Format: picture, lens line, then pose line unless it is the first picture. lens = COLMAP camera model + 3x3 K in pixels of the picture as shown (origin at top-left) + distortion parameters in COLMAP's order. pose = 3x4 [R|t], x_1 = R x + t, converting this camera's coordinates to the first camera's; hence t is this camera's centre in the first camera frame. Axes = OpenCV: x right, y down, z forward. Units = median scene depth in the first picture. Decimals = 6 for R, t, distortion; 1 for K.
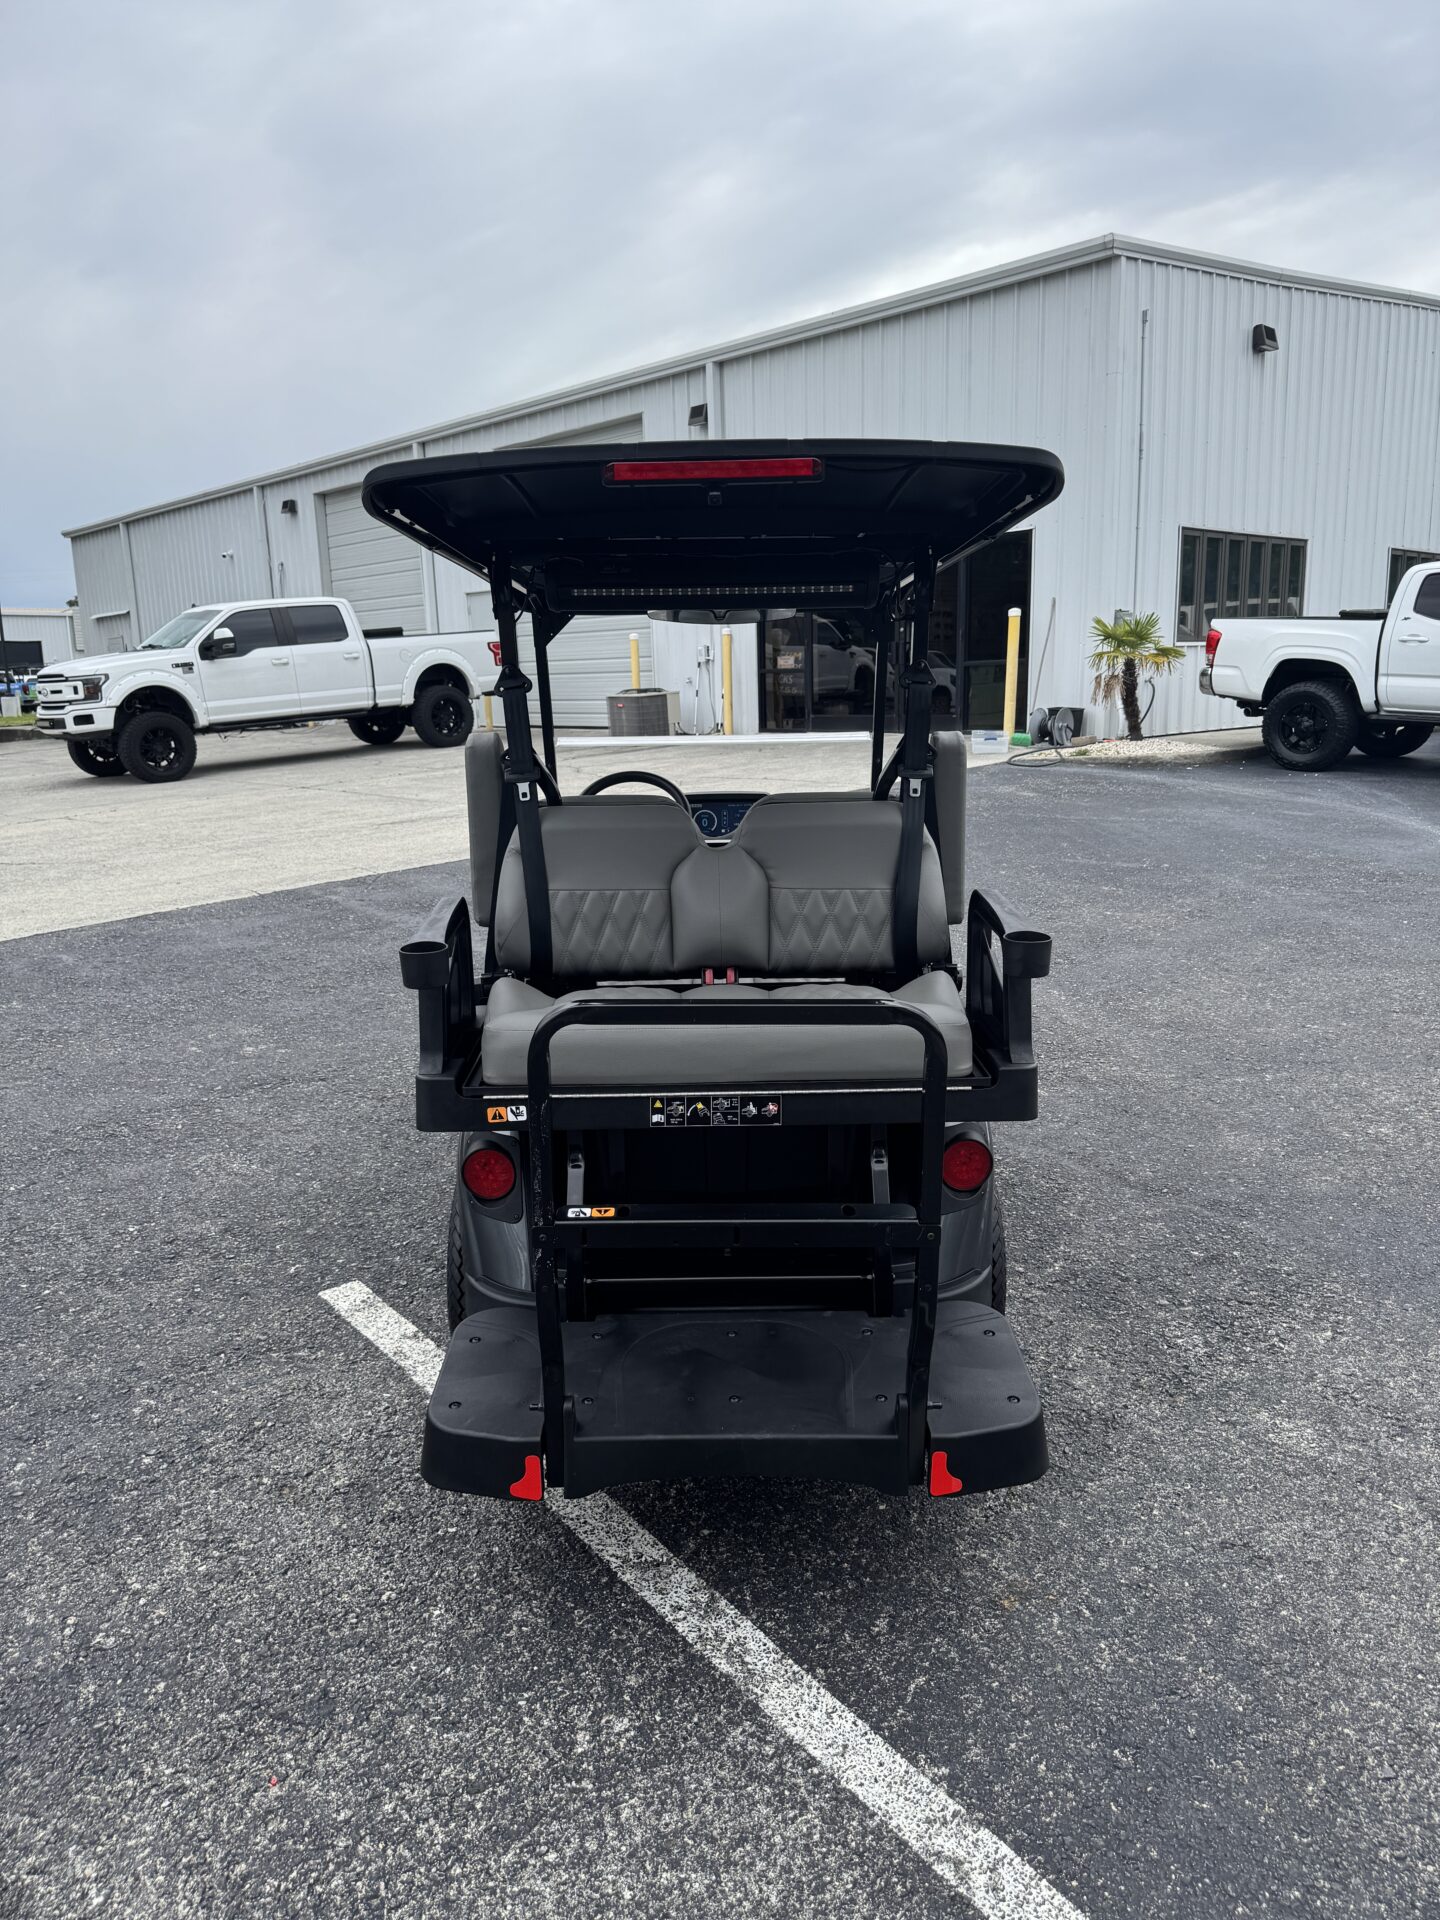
lens RADIAL K [[1330.1, 0, 716.4], [0, 1330.1, 1029.8], [0, 0, 1]] dist [0.111104, -0.181876]
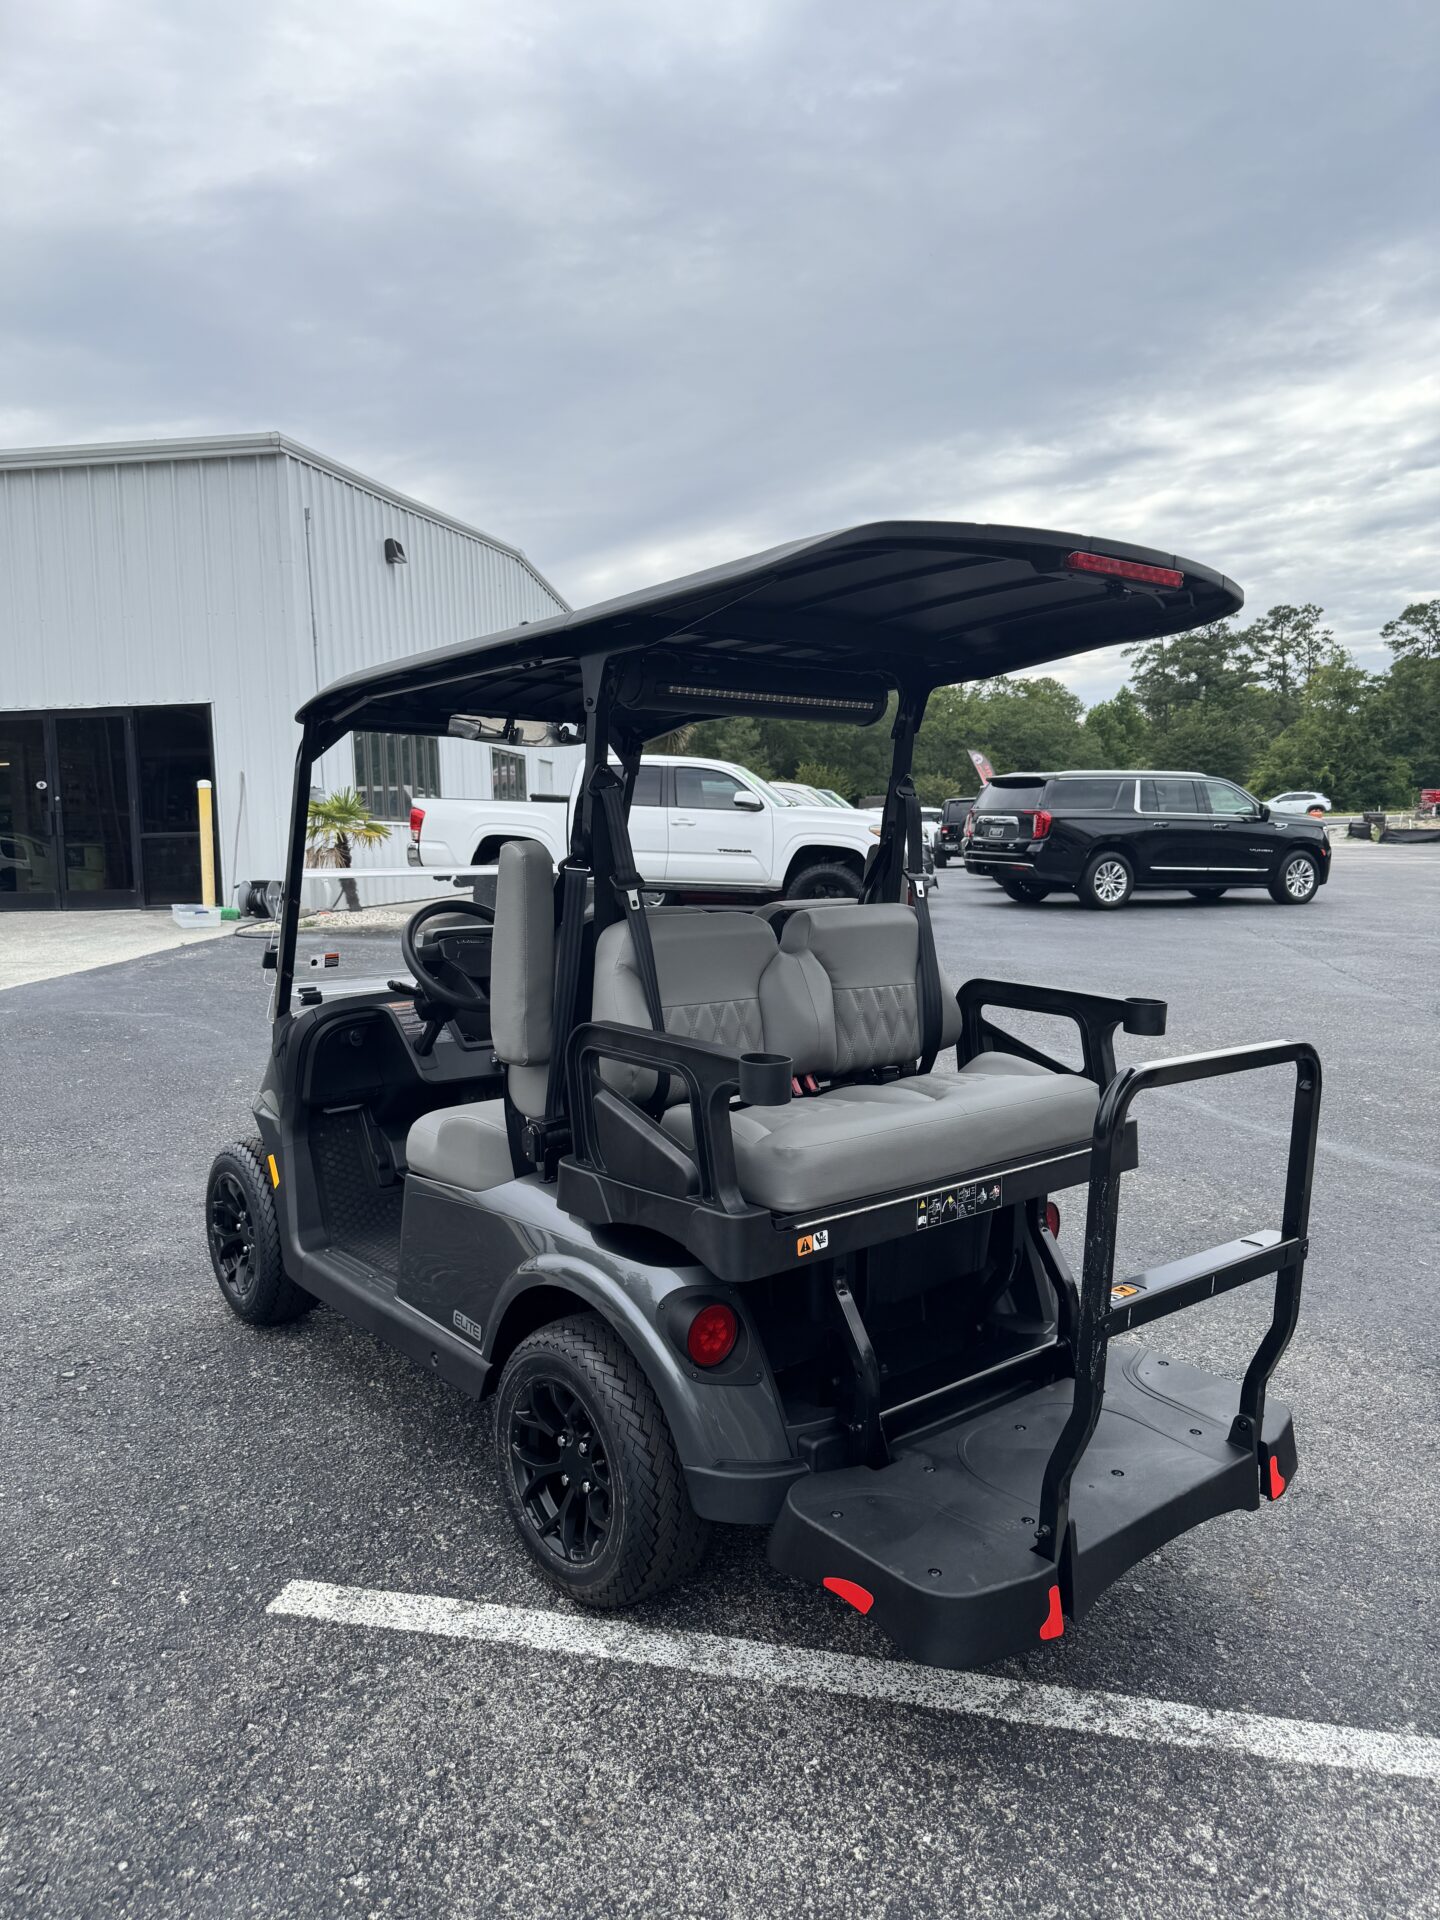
lens RADIAL K [[1367.2, 0, 720.3], [0, 1367.2, 1015.6], [0, 0, 1]] dist [0.019338, -0.003519]
pose [[0.759856, -0.072360, 0.646052, -0.712105], [0.167368, 0.982061, -0.086856, -0.014796], [-0.628178, 0.174127, 0.758336, 0.299226]]
